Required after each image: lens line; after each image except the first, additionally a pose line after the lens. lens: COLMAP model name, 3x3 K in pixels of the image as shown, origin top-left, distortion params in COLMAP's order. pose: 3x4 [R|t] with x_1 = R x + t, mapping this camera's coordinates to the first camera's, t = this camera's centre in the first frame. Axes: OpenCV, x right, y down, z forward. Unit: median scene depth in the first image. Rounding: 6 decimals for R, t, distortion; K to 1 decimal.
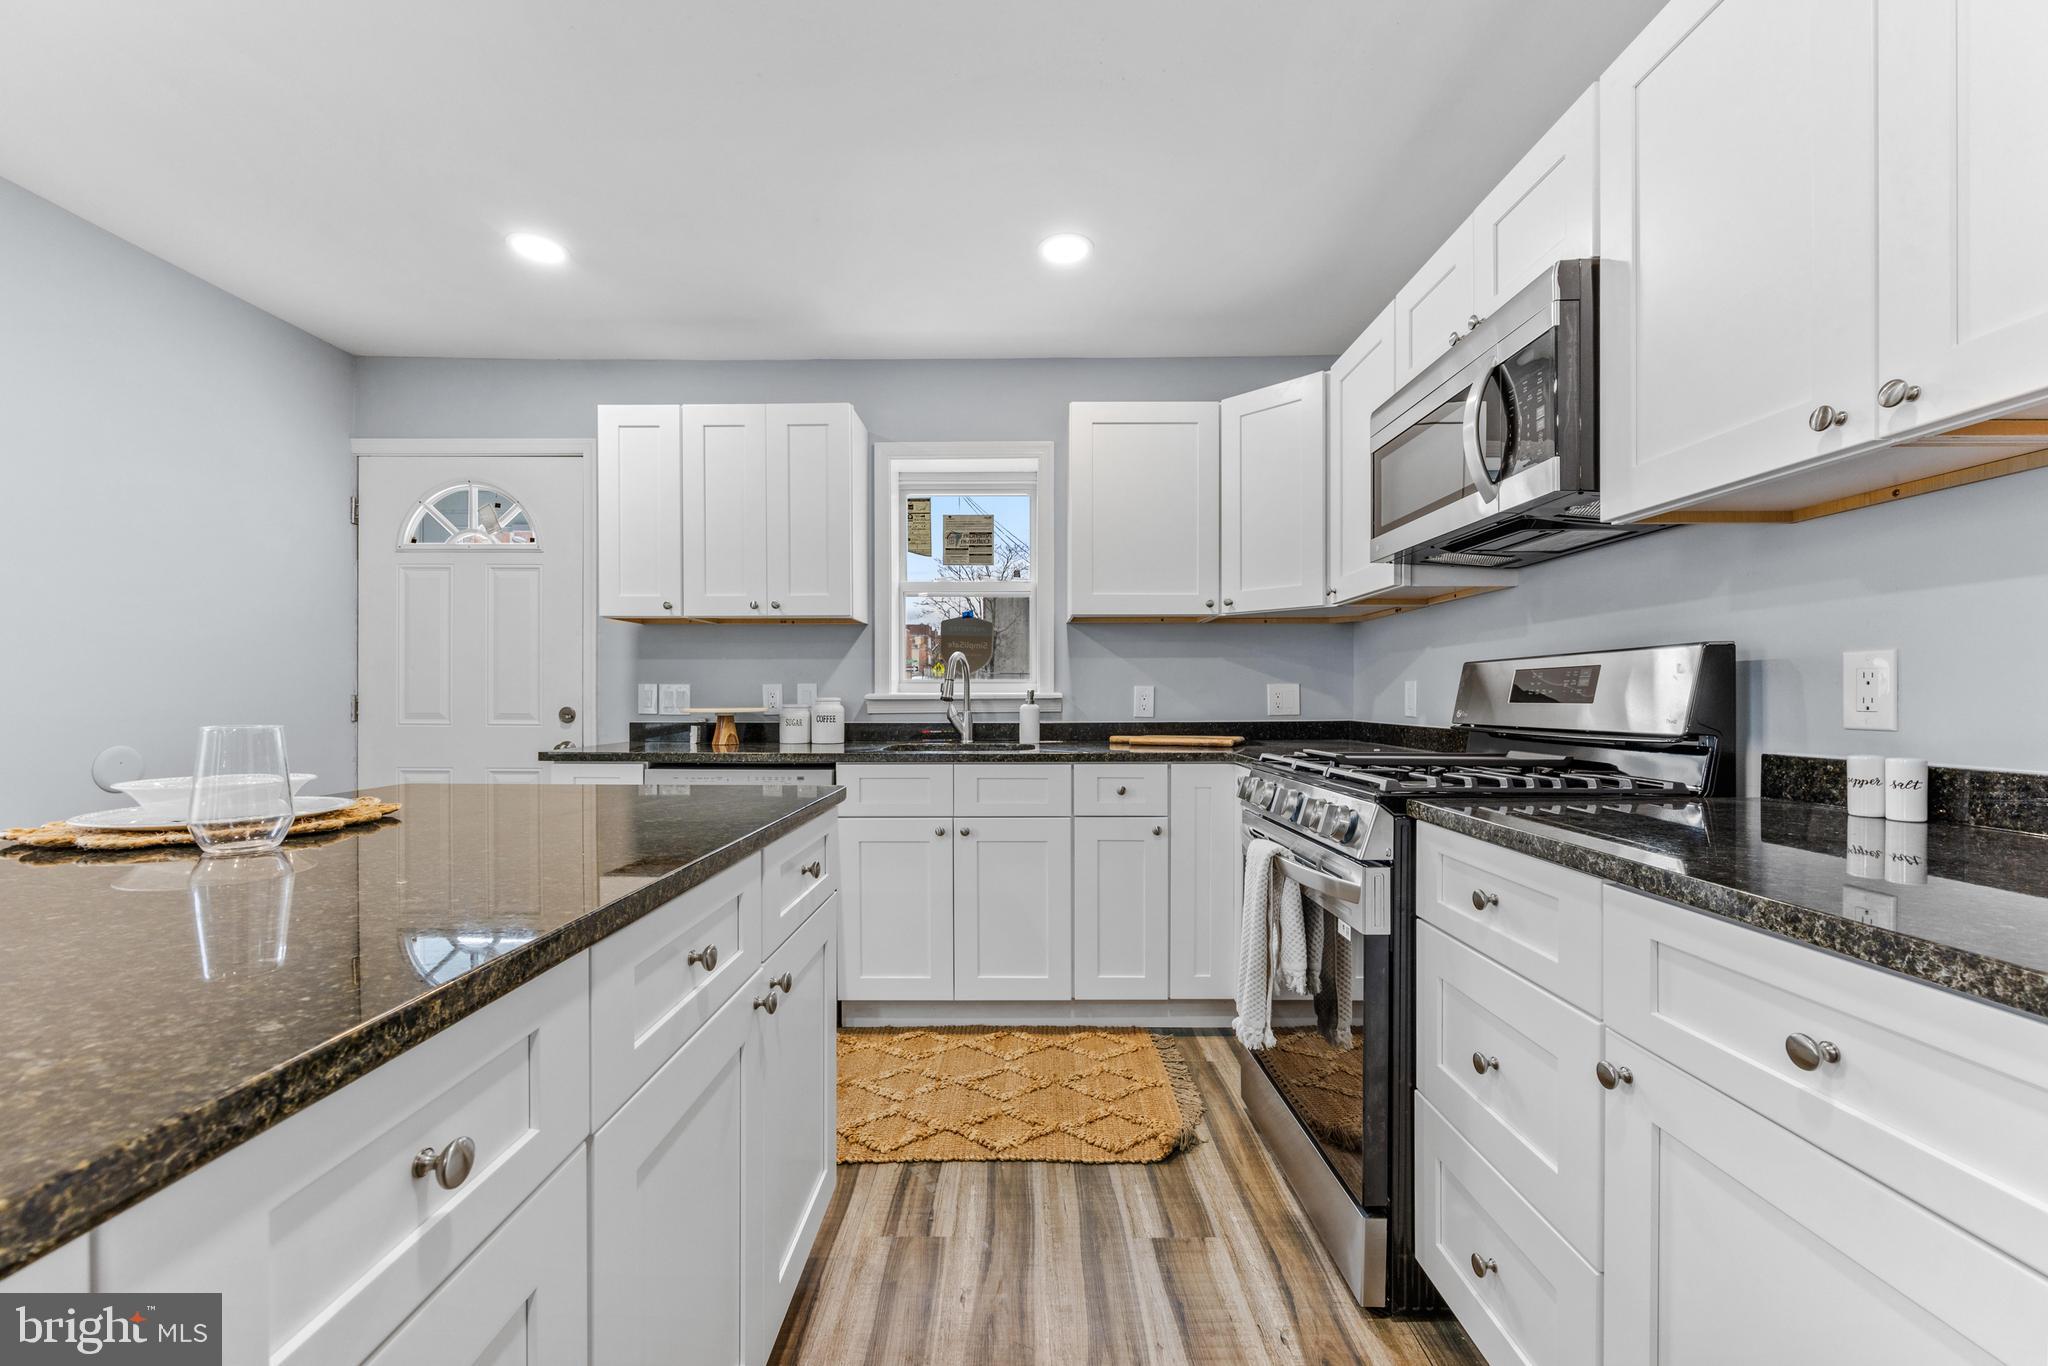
lens RADIAL K [[819.3, 0, 1022.9], [0, 819.3, 703.8], [0, 0, 1]] dist [-0.005744, 0.000015]
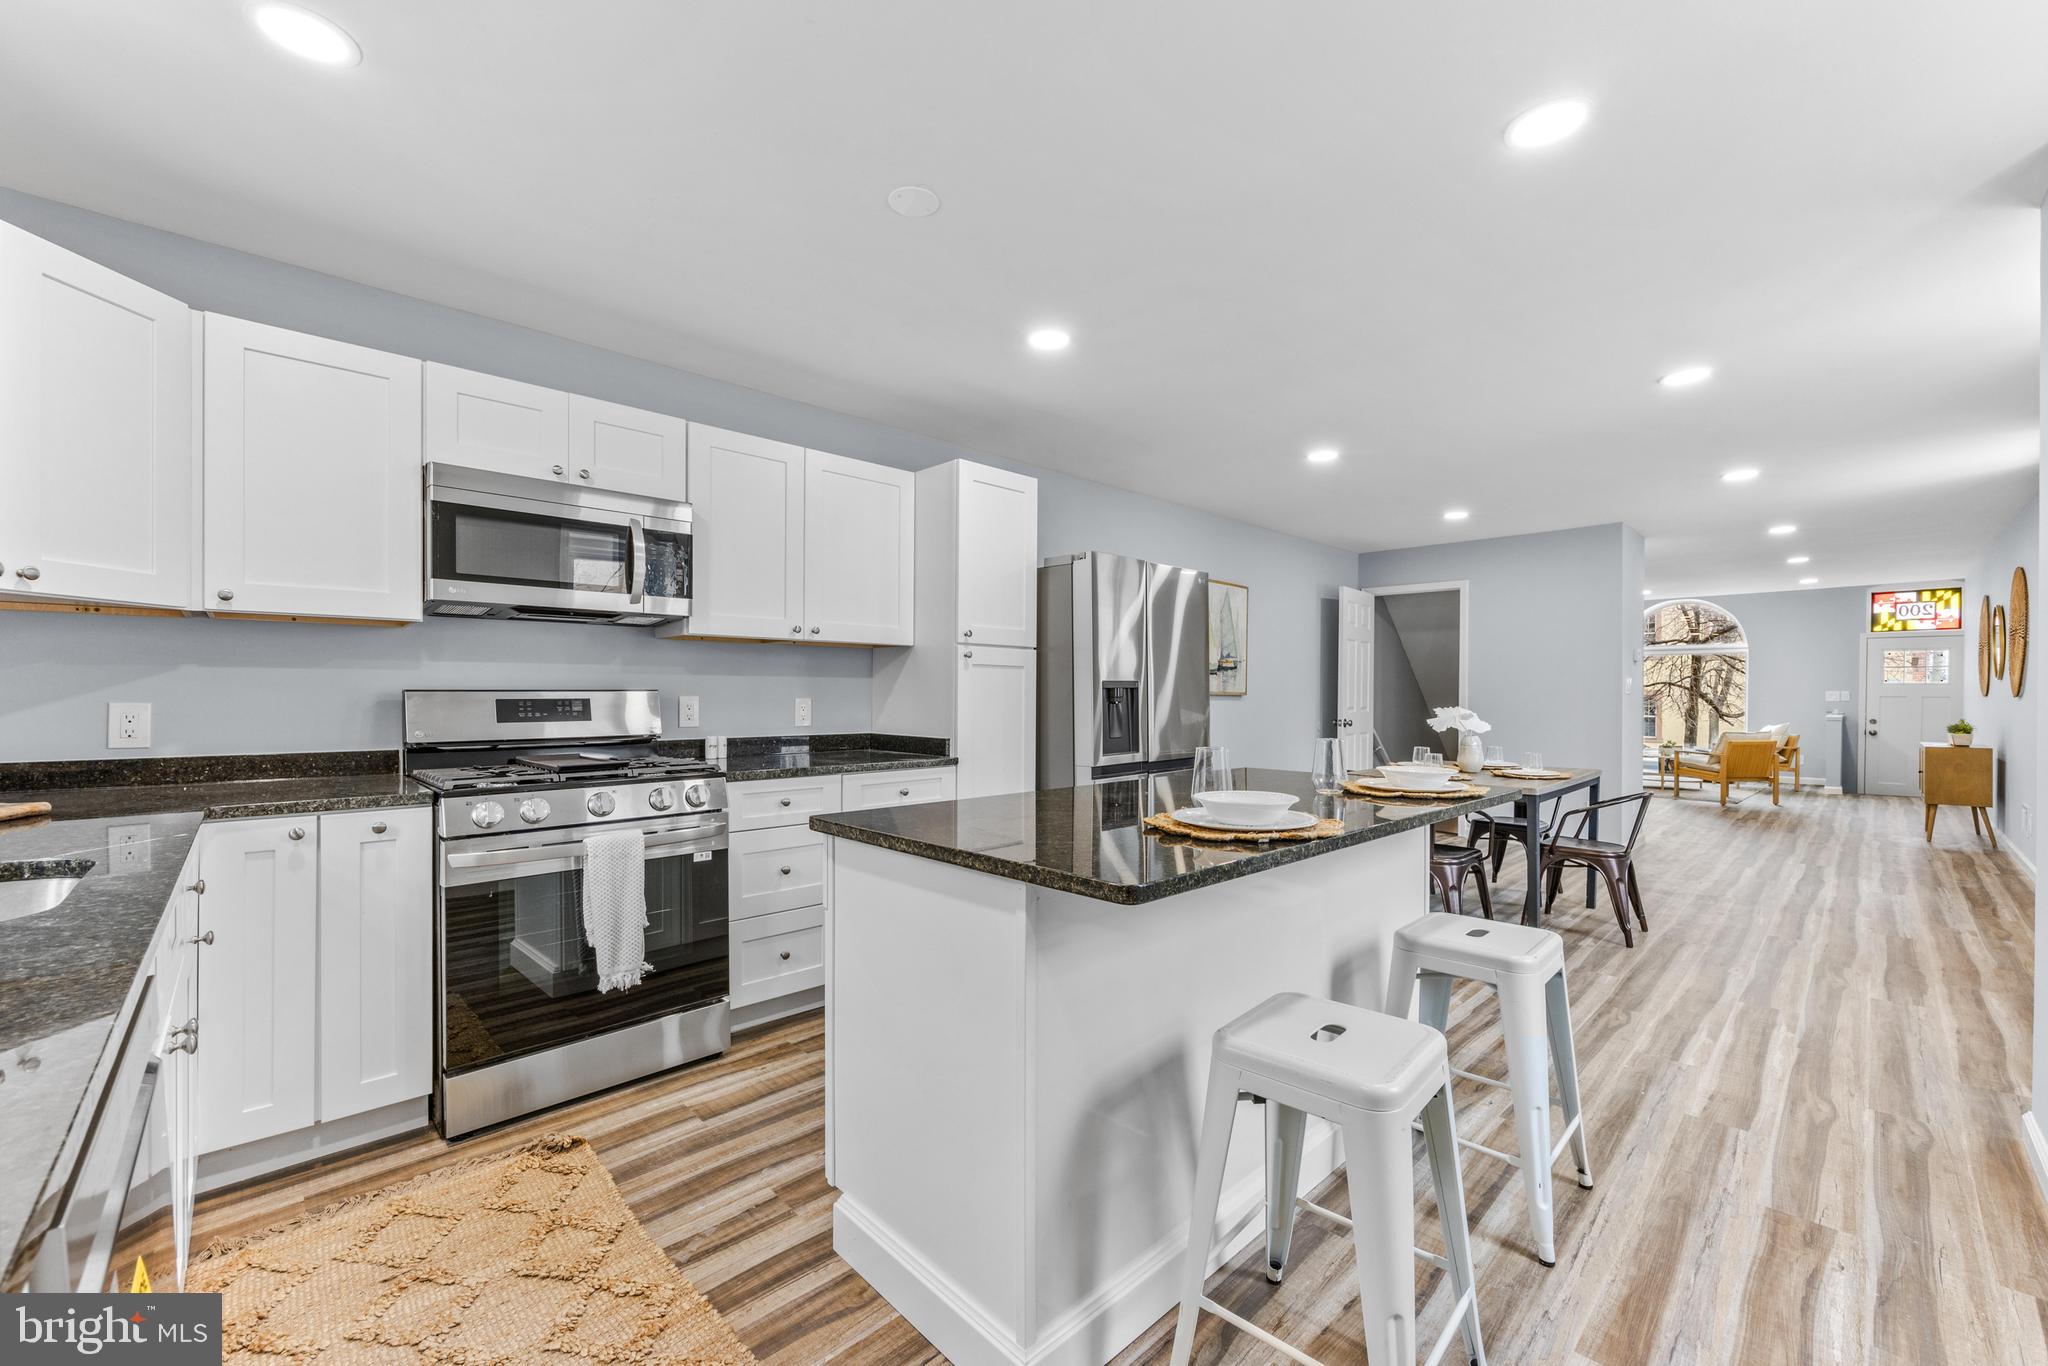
lens RADIAL K [[819.3, 0, 1022.9], [0, 819.3, 703.8], [0, 0, 1]] dist [-0.005744, 0.000015]
pose [[-0.691194, -0.009677, 0.722604, -0.746521], [0.004641, 0.999830, 0.017829, -0.039939], [-0.722654, 0.015676, -0.691032, 0.970171]]
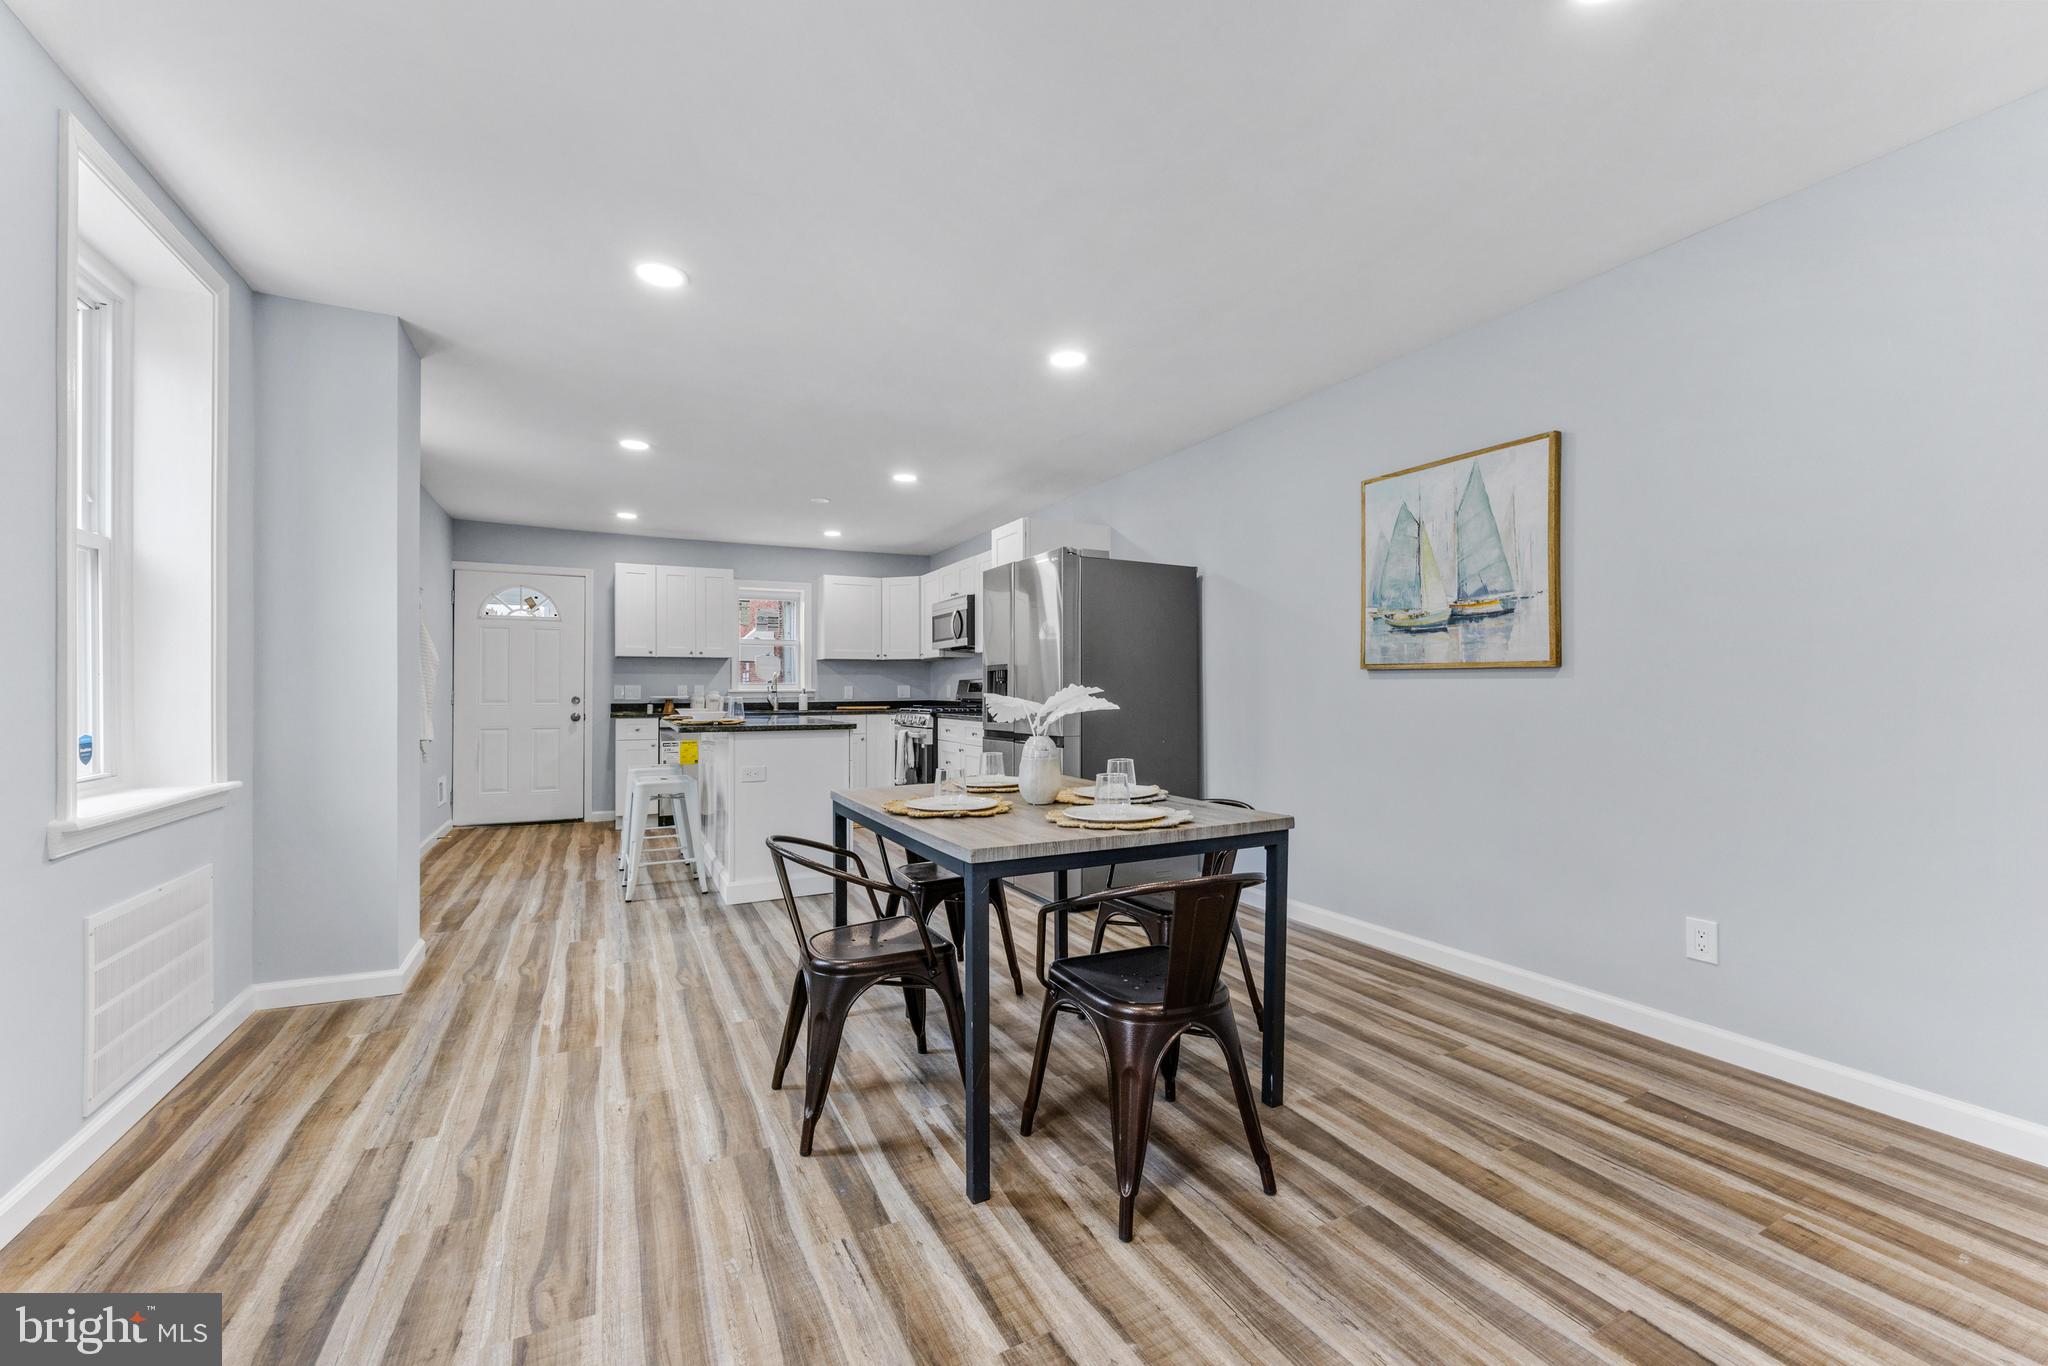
lens RADIAL K [[815.7, 0, 1022.8], [0, 815.7, 682.8], [0, 0, 1]] dist [-0.002755, 0.000027]
pose [[0.890634, 0.002472, 0.454713, -0.607158], [0.006208, 0.999826, -0.017594, 0.016328], [-0.454678, 0.018493, 0.890464, -1.704998]]
